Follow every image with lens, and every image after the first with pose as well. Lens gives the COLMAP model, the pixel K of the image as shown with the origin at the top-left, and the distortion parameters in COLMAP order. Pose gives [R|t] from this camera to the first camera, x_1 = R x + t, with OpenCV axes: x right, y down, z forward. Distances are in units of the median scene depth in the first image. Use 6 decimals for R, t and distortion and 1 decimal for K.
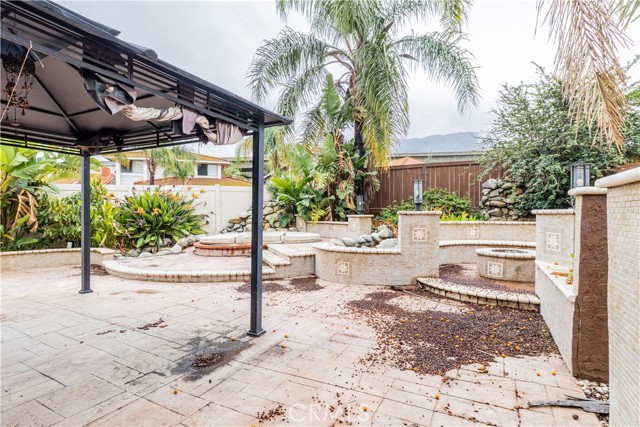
lens RADIAL K [[299.1, 0, 319.5], [0, 299.1, 215.3], [0, 0, 1]] dist [0.001182, 0.000095]
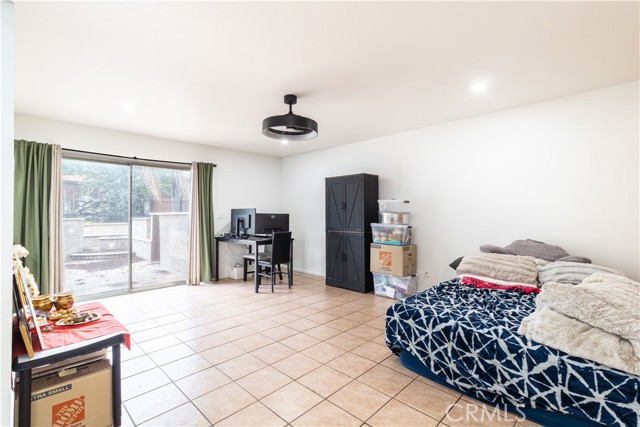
lens RADIAL K [[295.8, 0, 319.5], [0, 295.8, 215.2], [0, 0, 1]] dist [0.000043, 0.000006]
pose [[0.246958, 0.003465, 0.969020, -0.615712], [0.006679, 0.999964, -0.005278, -0.008158], [-0.969003, 0.007775, 0.246926, -0.544517]]
